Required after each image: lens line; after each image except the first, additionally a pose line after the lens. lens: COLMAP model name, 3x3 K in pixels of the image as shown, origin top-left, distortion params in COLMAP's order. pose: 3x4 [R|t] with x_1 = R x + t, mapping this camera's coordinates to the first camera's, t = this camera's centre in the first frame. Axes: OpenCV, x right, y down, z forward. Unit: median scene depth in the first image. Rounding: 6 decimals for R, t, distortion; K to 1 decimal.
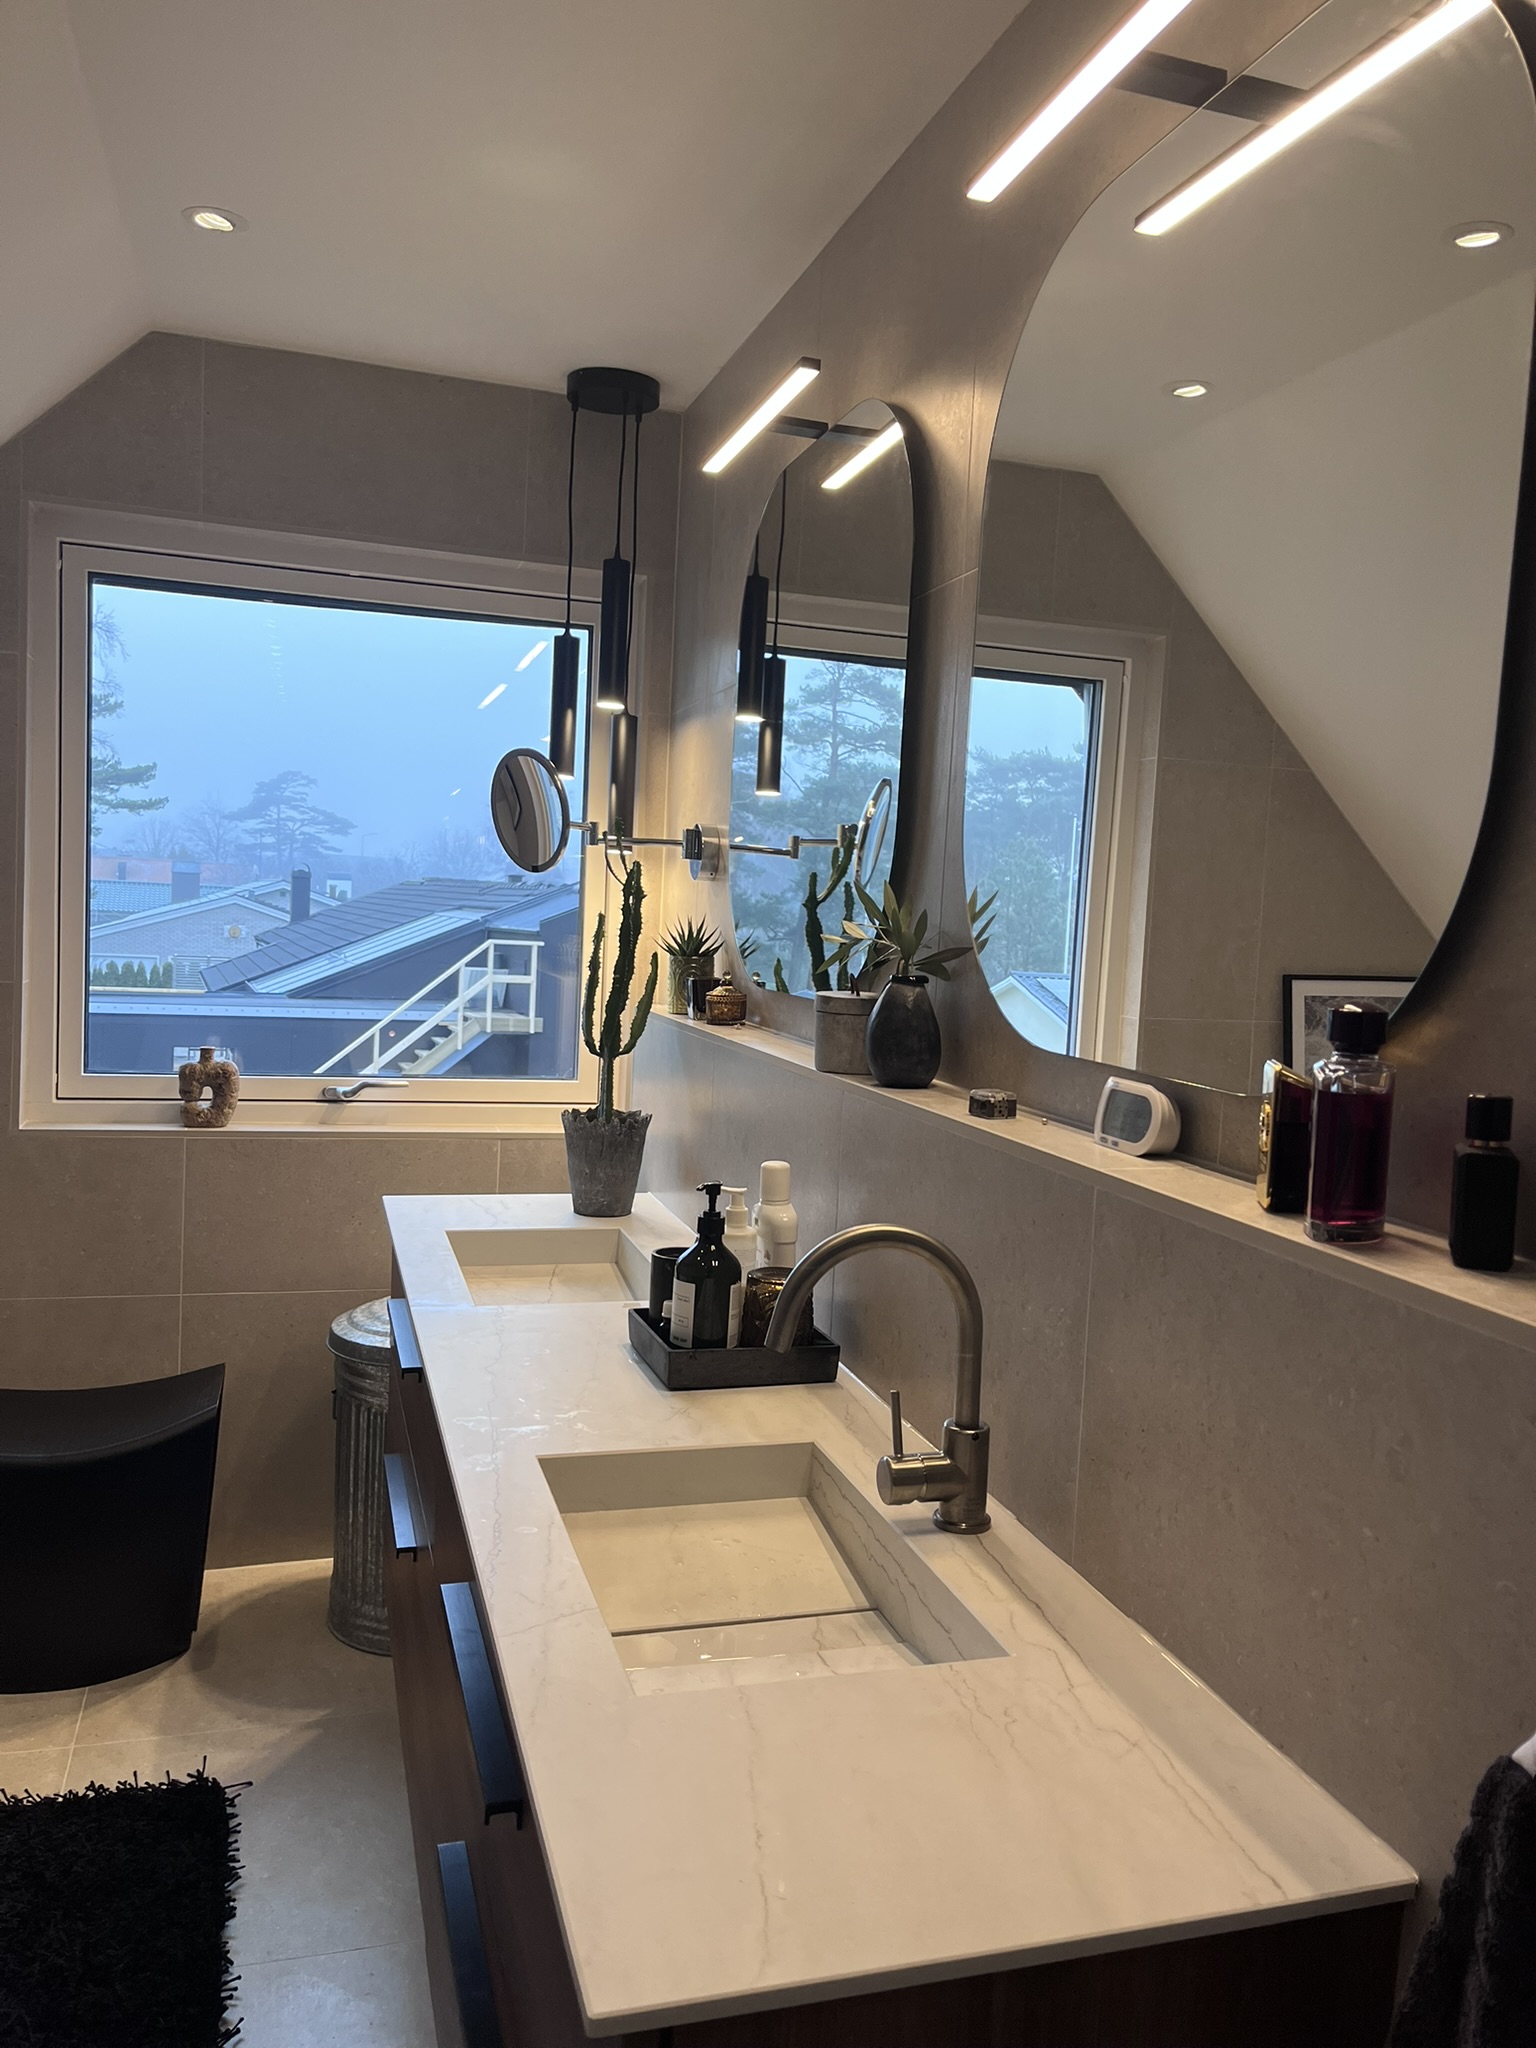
lens RADIAL K [[1546.2, 0, 781.9], [0, 1546.2, 1025.9], [0, 0, 1]] dist [0.048450, -0.060607]
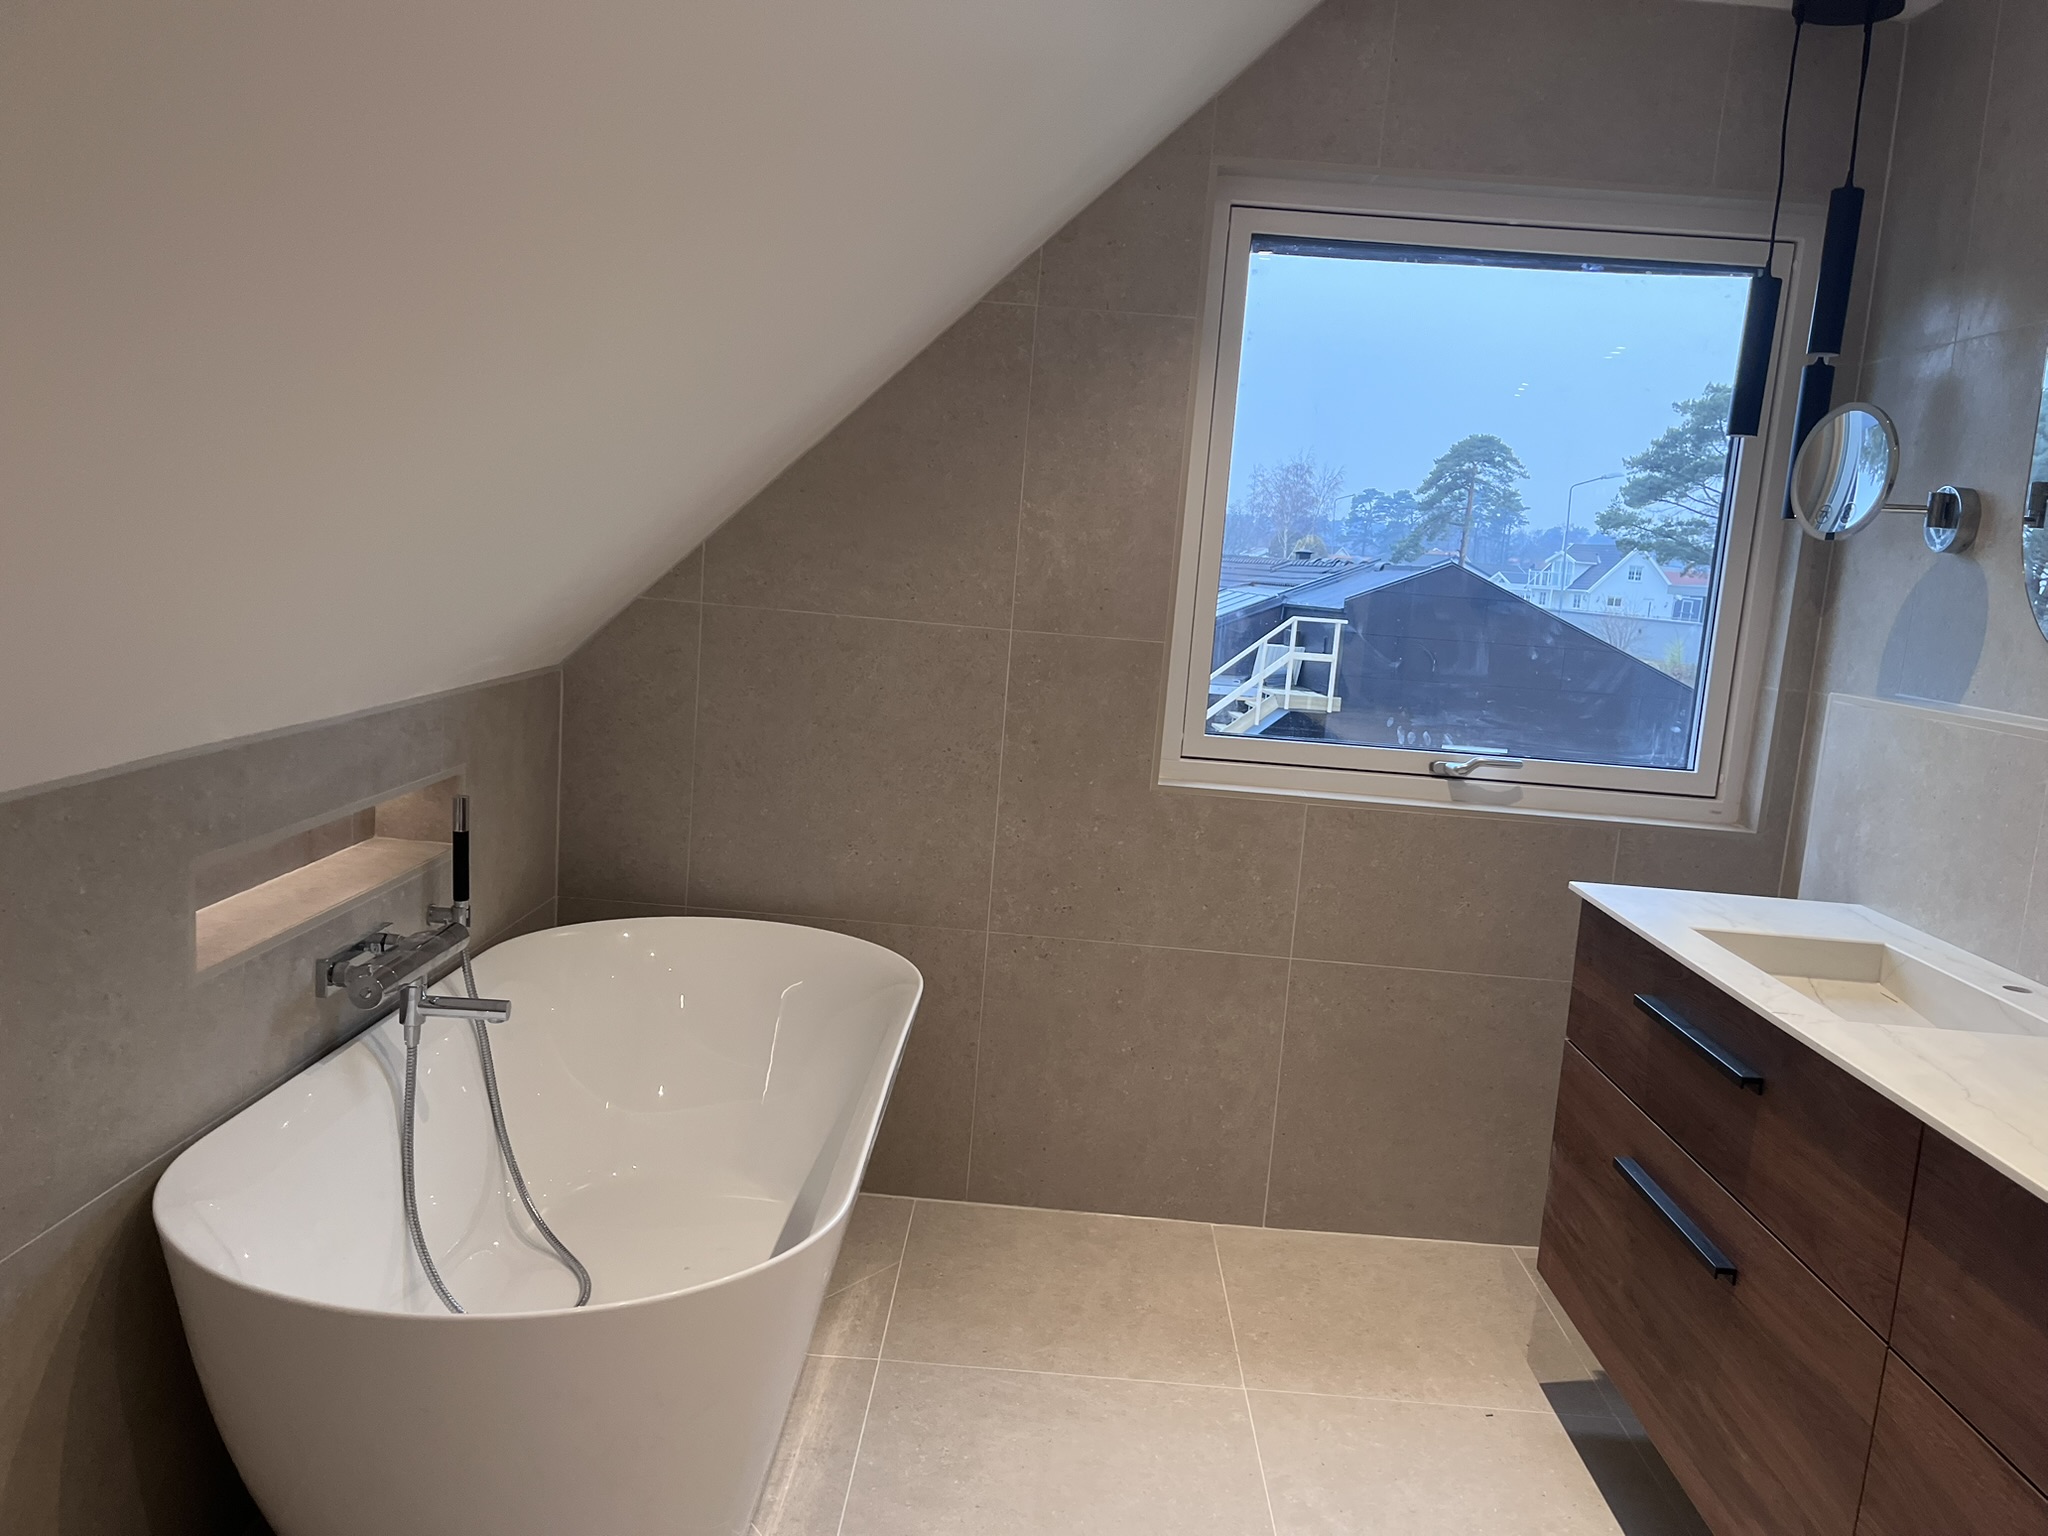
lens RADIAL K [[1546.2, 0, 1035.5], [0, 1546.2, 783.5], [0, 0, 1]] dist [0.048450, -0.060607]
pose [[0.949802, 0.069108, -0.305124, -0.249806], [-0.053544, 0.996815, 0.059097, 0.009129], [0.308236, -0.039793, 0.950477, -0.004172]]
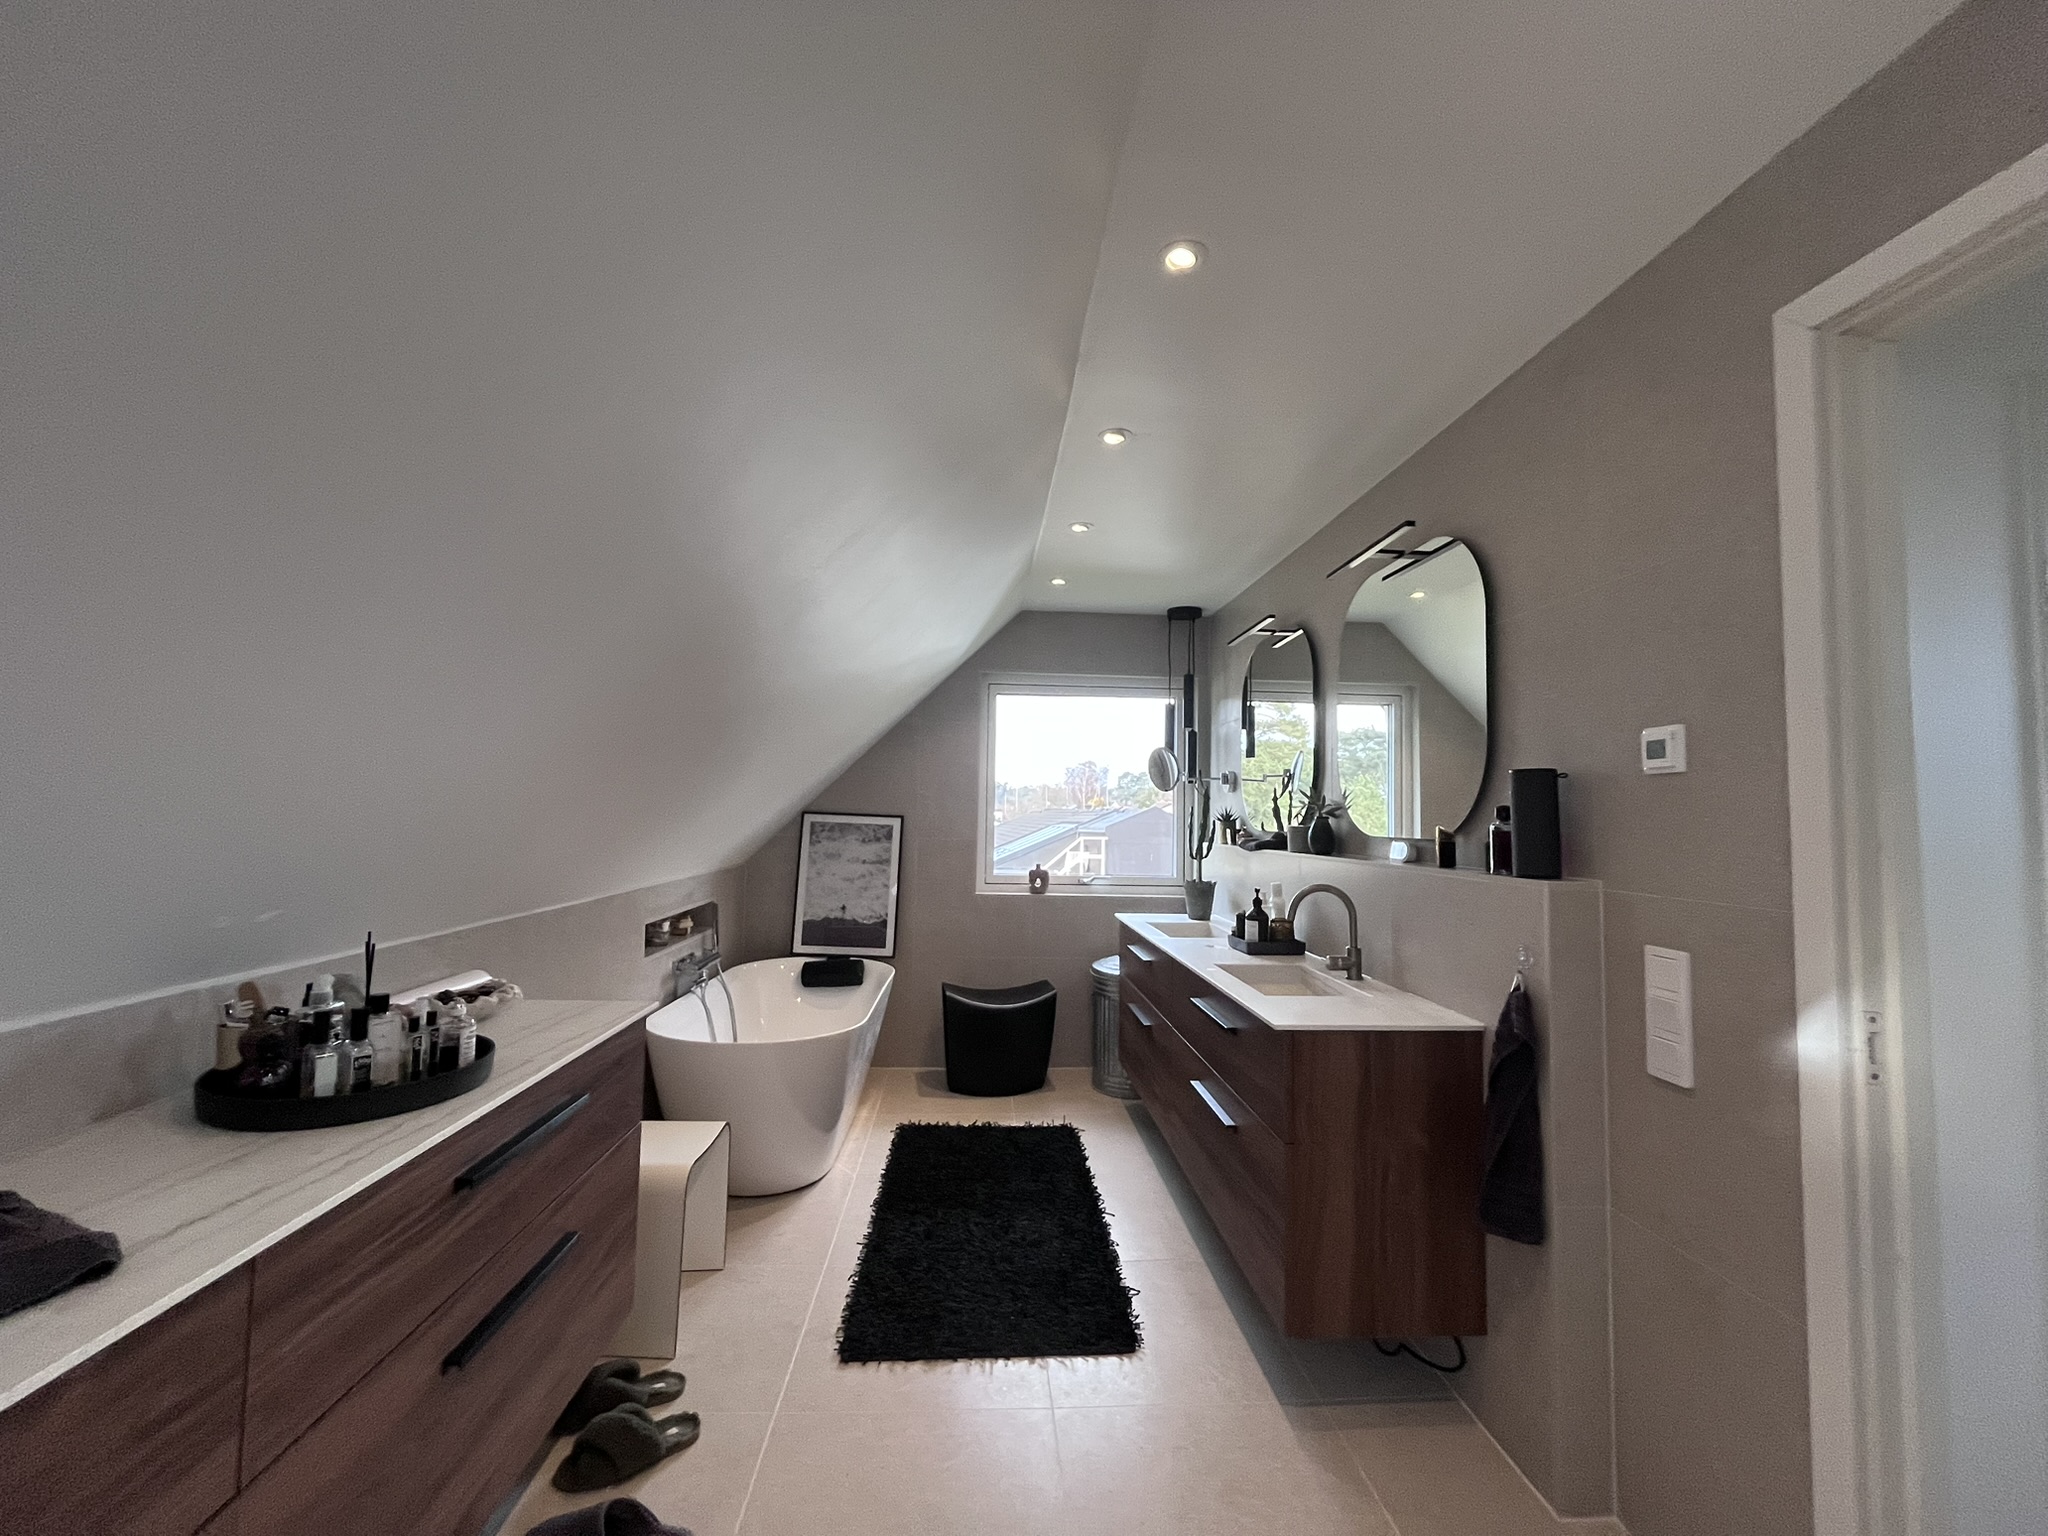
lens RADIAL K [[824.1, 0, 1019.4], [0, 824.1, 767.0], [0, 0, 1]] dist [-0.001867, -0.000558]
pose [[0.970228, -0.045494, -0.237882, -0.059780], [0.011002, 0.989464, -0.144360, 0.055523], [0.241943, 0.137445, 0.960506, -0.396448]]
